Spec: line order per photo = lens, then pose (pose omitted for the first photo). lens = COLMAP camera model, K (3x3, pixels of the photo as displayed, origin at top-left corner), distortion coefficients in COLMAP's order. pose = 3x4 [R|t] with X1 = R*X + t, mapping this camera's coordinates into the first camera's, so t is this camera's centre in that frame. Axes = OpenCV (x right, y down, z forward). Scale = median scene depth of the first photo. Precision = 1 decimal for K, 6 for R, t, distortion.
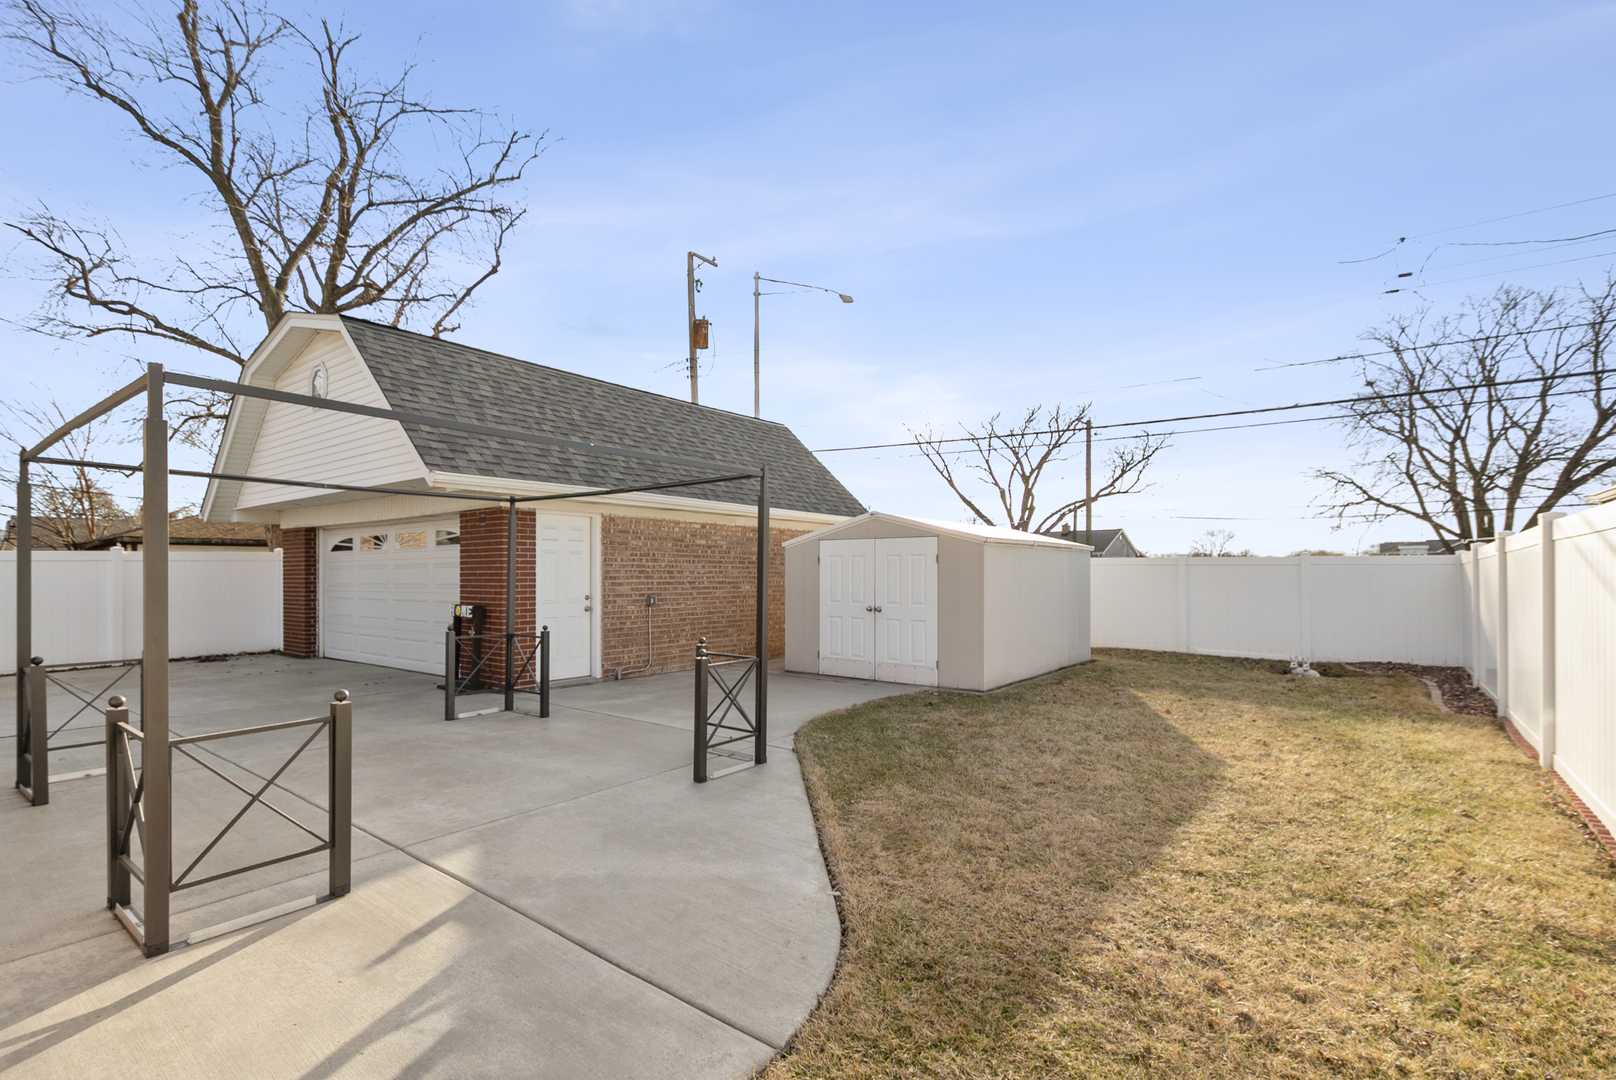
lens RADIAL K [[708.1, 0, 817.8], [0, 708.1, 543.2], [0, 0, 1]] dist [0.002007, 0.000412]
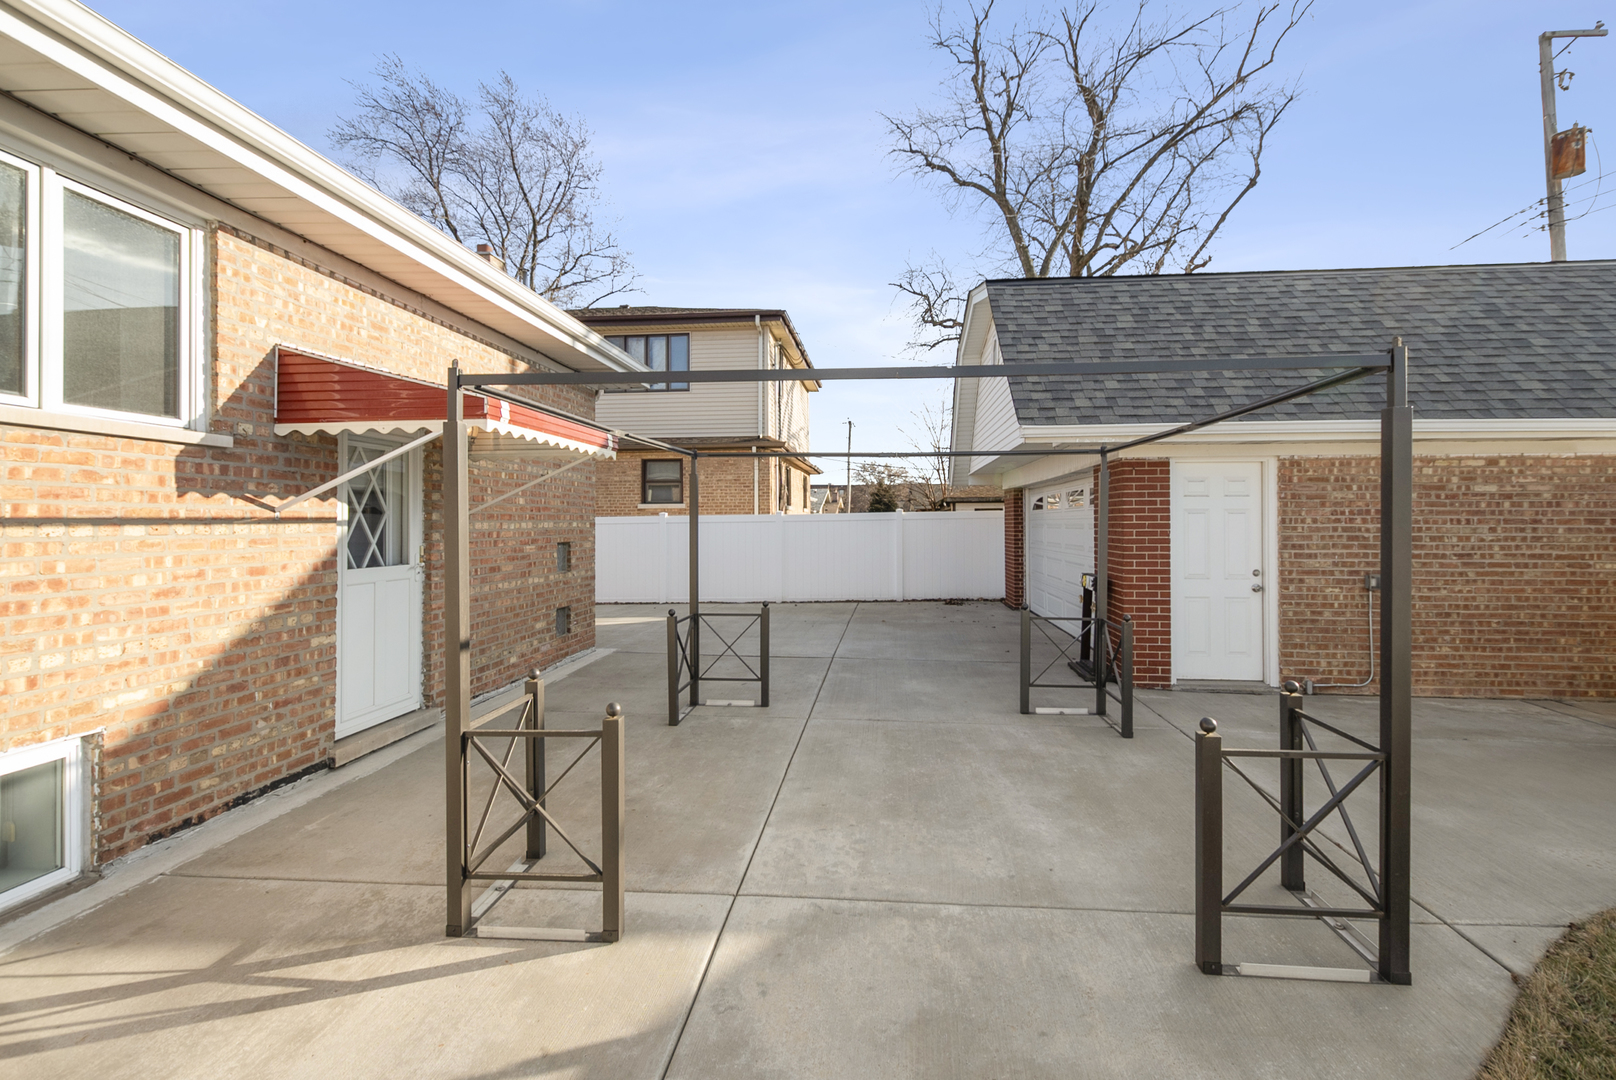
lens RADIAL K [[716.1, 0, 840.7], [0, 716.1, 505.9], [0, 0, 1]] dist [0.014615, -0.007148]
pose [[0.533685, -0.016438, -0.845524, 0.071716], [0.034476, 0.999403, 0.002332, -0.008595], [0.844981, -0.030395, 0.533933, 0.242773]]
